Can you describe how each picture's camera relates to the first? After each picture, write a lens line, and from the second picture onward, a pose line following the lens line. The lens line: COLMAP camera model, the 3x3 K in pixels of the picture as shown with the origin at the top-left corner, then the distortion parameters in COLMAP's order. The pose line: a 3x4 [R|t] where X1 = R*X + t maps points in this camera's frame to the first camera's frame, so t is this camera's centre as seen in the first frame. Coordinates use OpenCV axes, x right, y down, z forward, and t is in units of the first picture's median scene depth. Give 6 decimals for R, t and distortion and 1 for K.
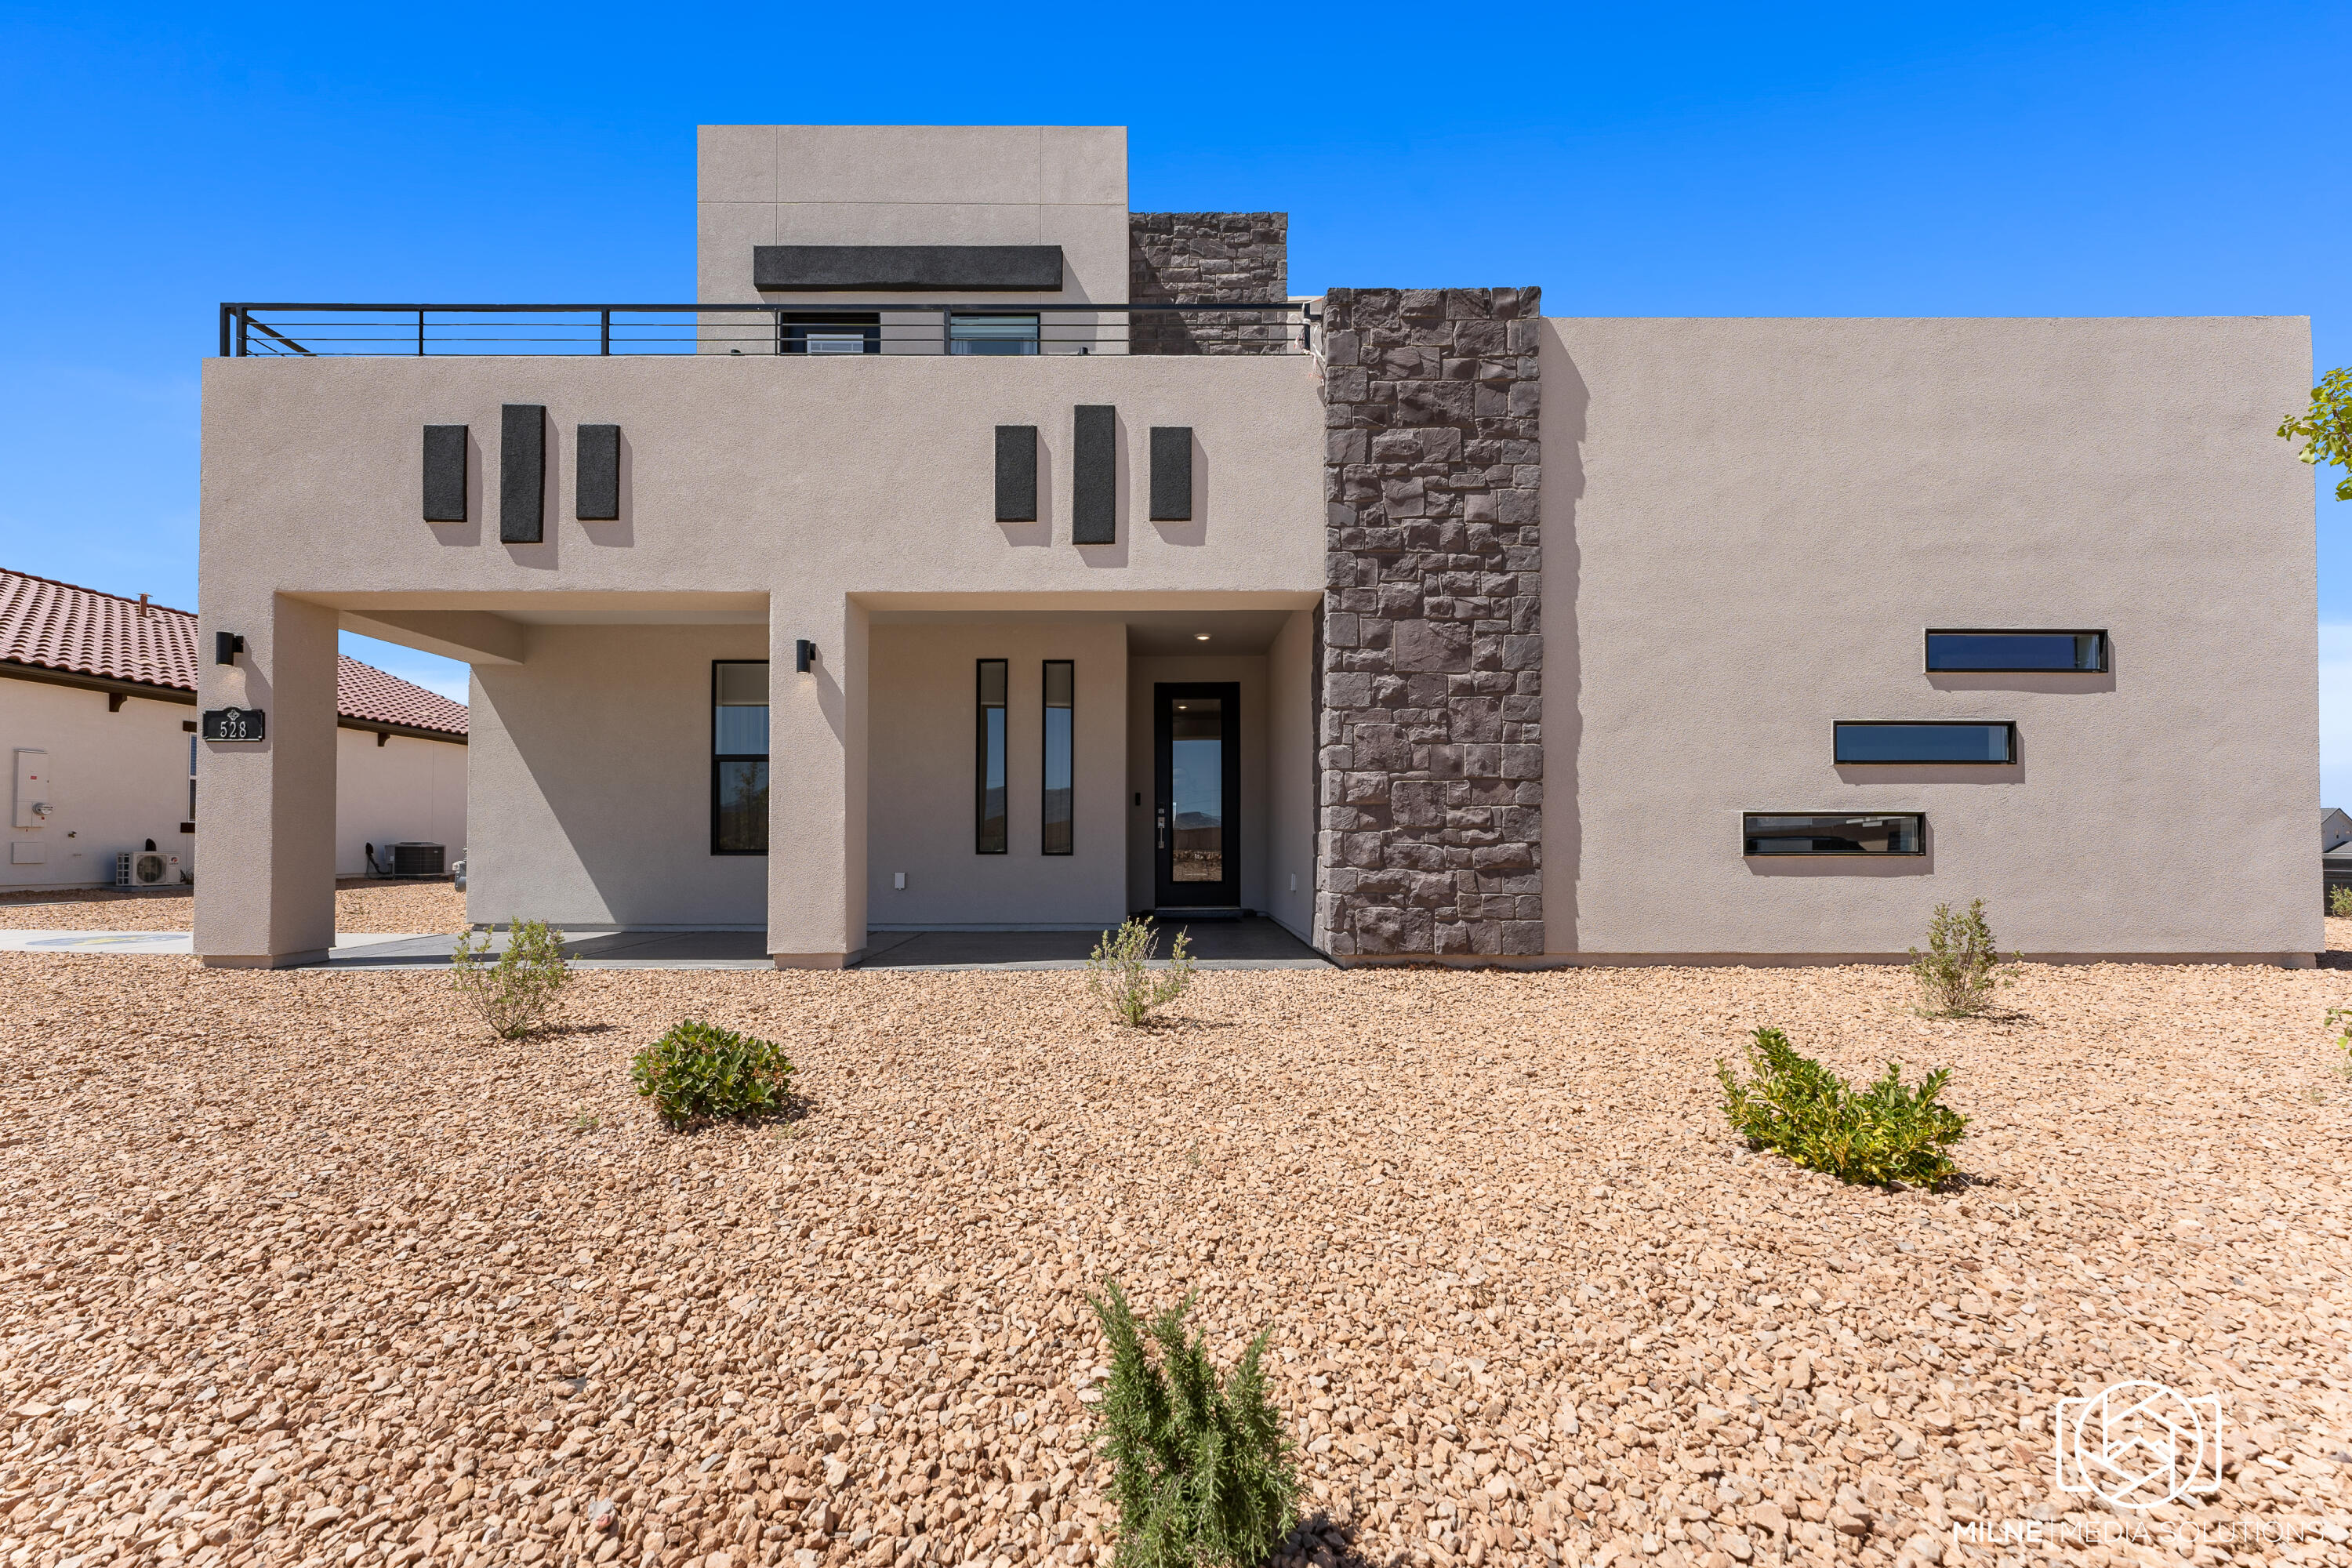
lens RADIAL K [[988.3, 0, 1174.3], [0, 988.3, 834.7], [0, 0, 1]] dist [-0.000117, 0.000021]
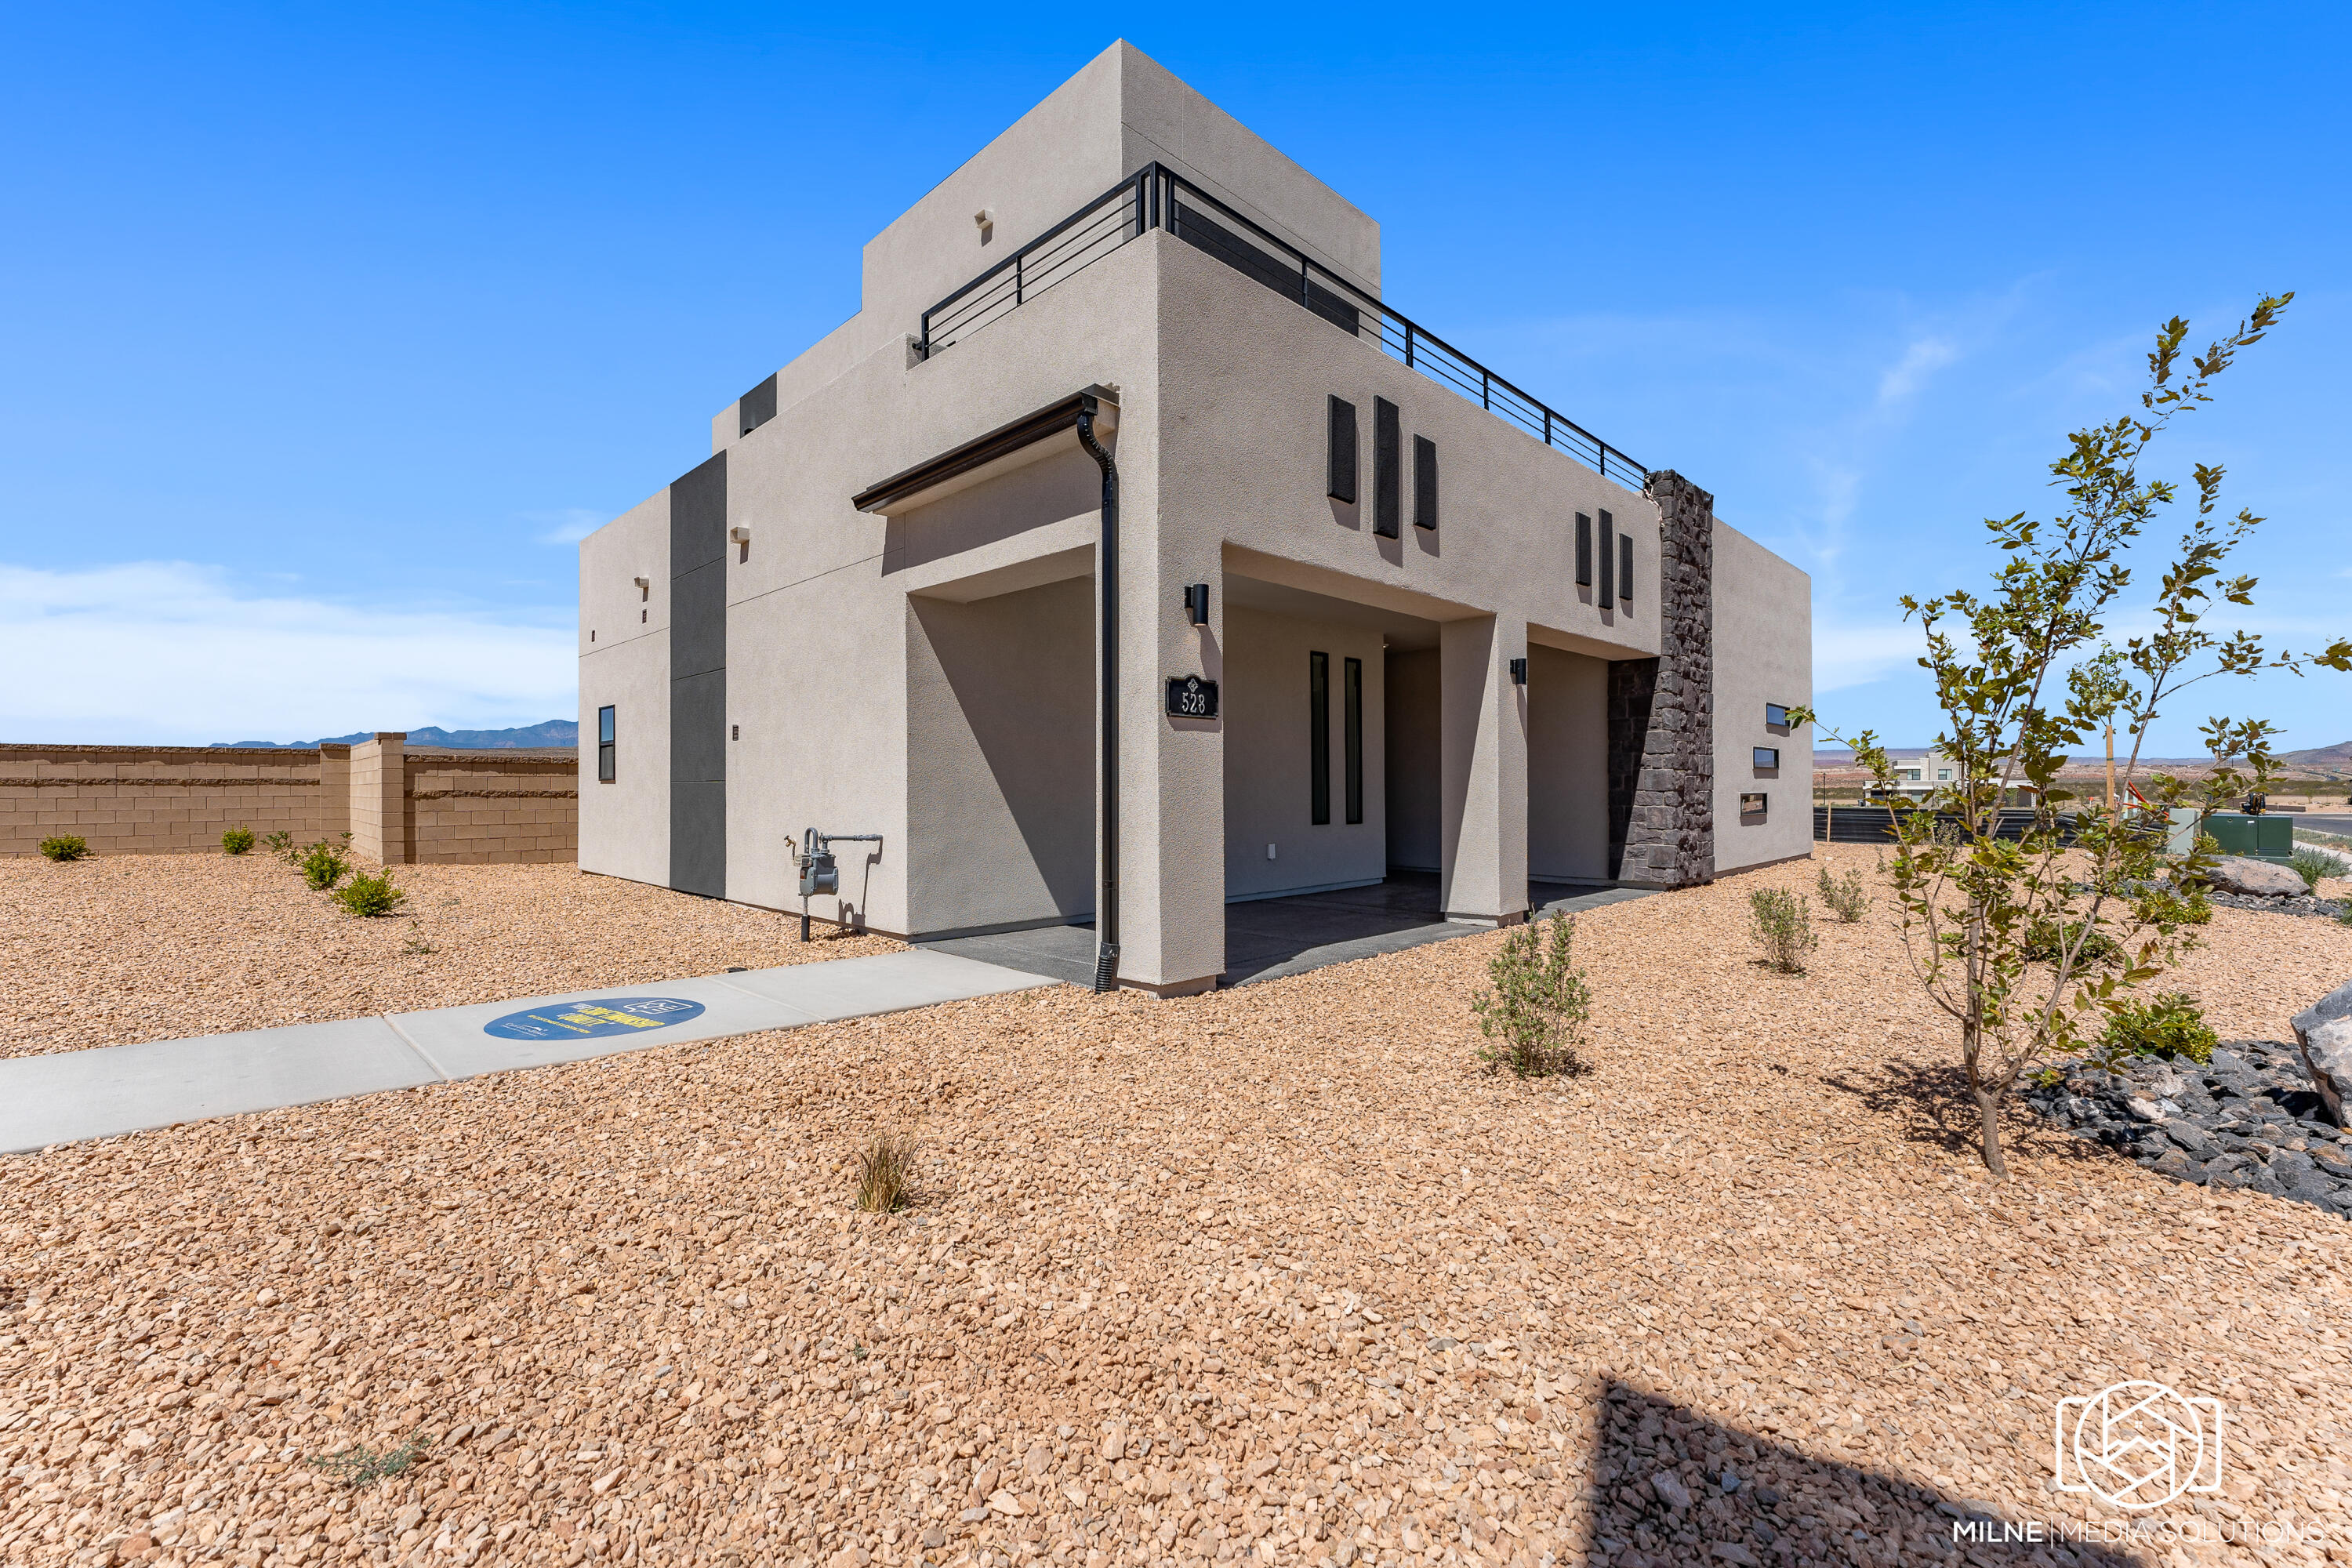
lens RADIAL K [[970.2, 0, 1176.0], [0, 970.2, 784.0], [0, 0, 1]] dist [0.000104, 0.000001]
pose [[0.713671, 0.002894, 0.700475, -1.499990], [-0.006745, 0.999973, 0.002741, -0.041239], [-0.700449, -0.006681, 0.713672, 0.432560]]
